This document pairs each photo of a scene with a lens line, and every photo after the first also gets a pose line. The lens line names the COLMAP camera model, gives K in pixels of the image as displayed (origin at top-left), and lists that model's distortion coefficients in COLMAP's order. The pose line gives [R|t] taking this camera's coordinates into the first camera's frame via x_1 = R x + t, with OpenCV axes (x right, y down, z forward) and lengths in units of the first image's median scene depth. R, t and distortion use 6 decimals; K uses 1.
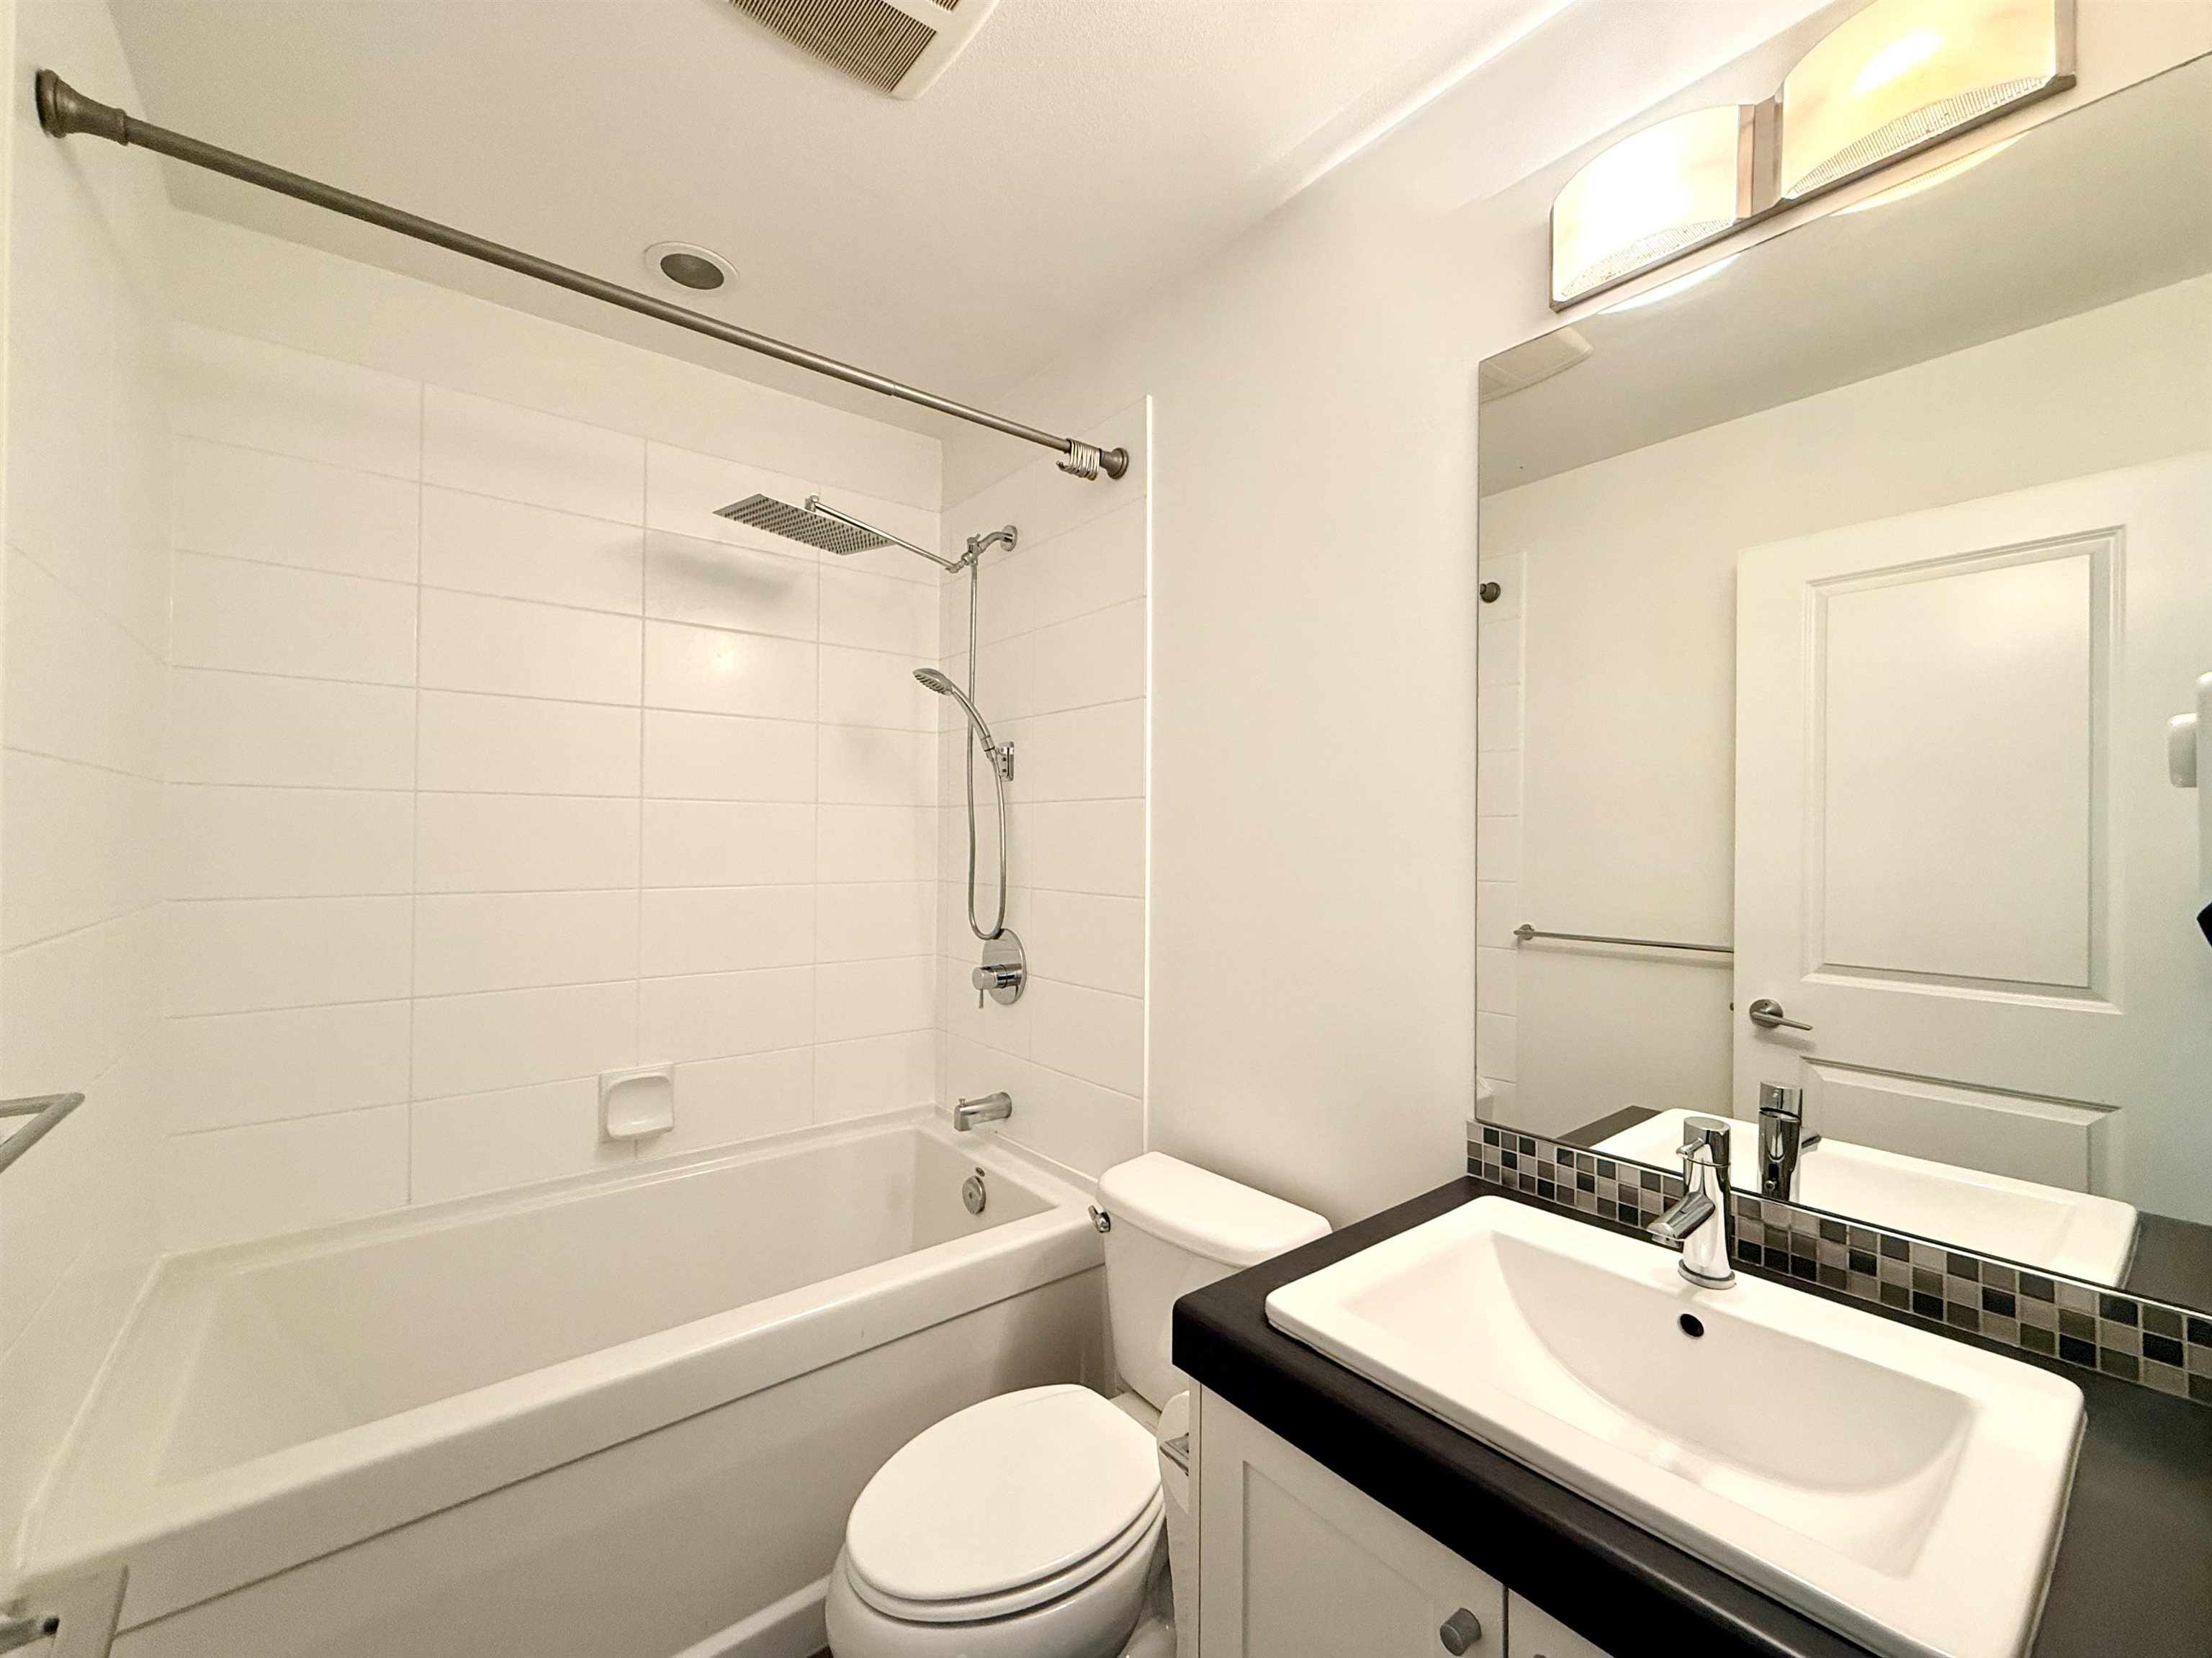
lens RADIAL K [[902.0, 0, 1106.0], [0, 902.0, 829.0], [0, 0, 1]] dist [-0.000193, -0.000317]
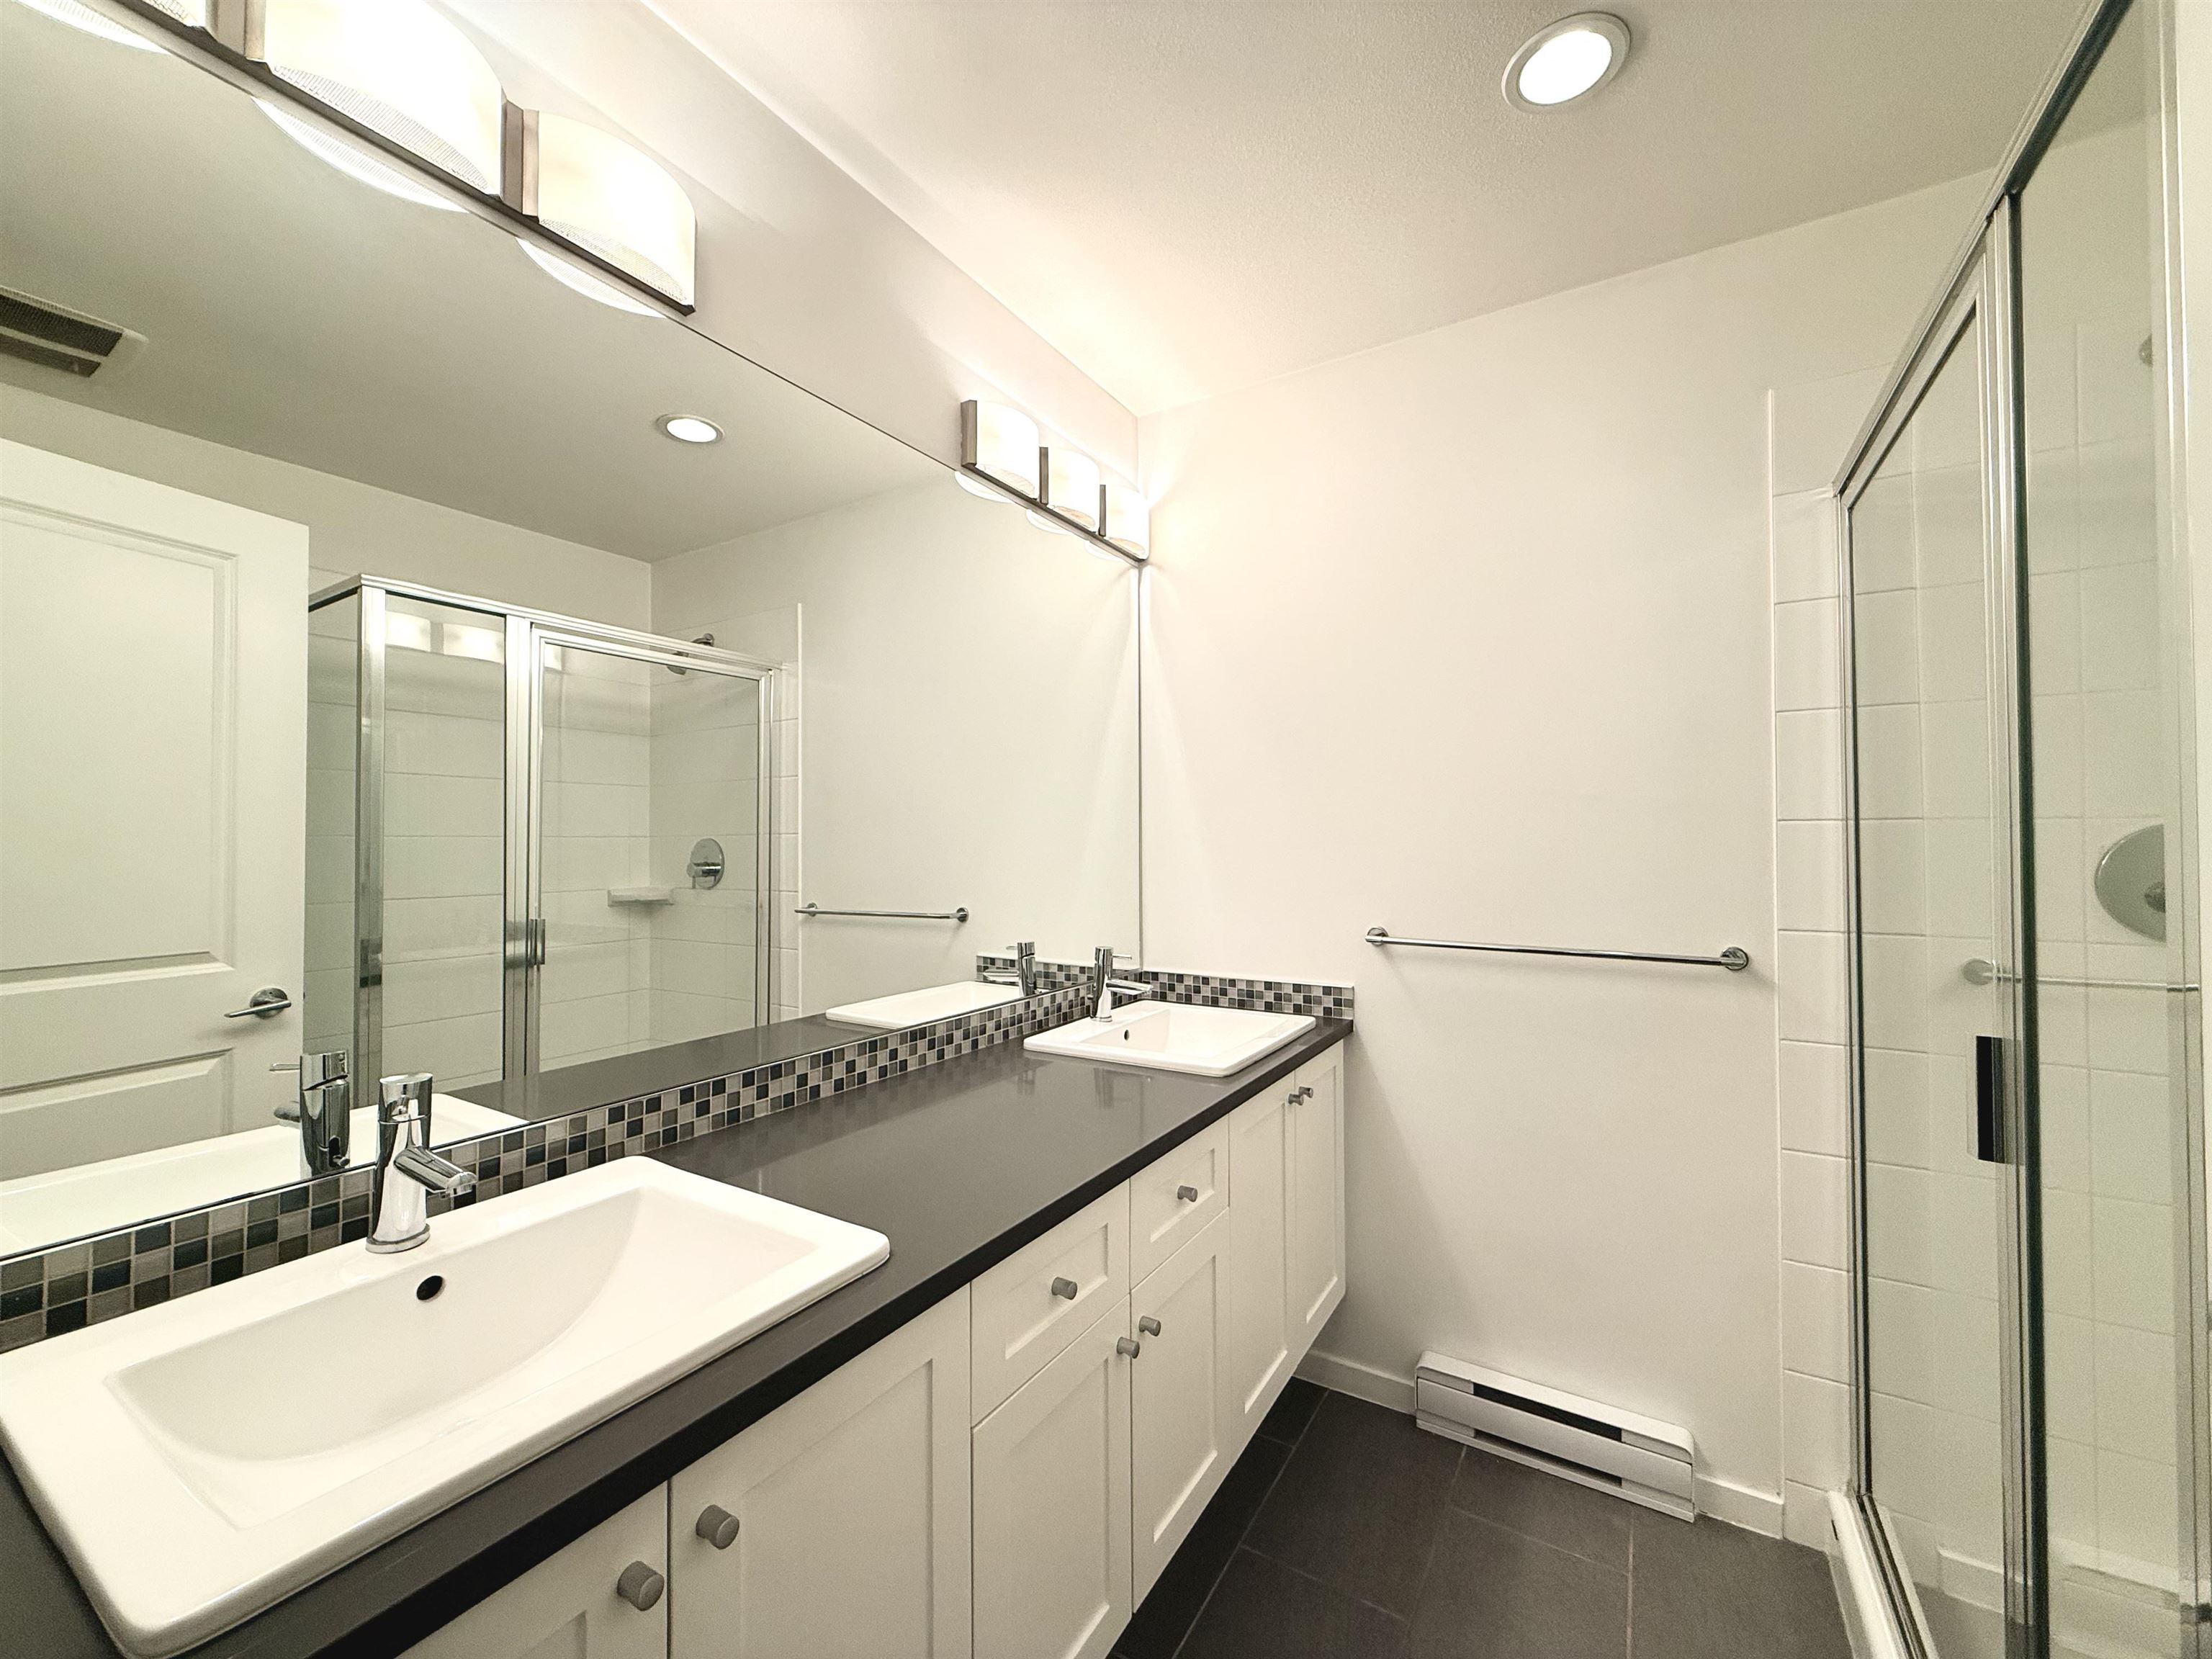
lens RADIAL K [[902.1, 0, 1106.0], [0, 902.1, 829.5], [0, 0, 1]] dist [-0.000193, -0.000317]
pose [[-0.343498, 0.005599, 0.939137, -0.526609], [-0.015327, 0.999816, -0.011566, 0.061591], [-0.939028, -0.018367, -0.343349, 0.682045]]
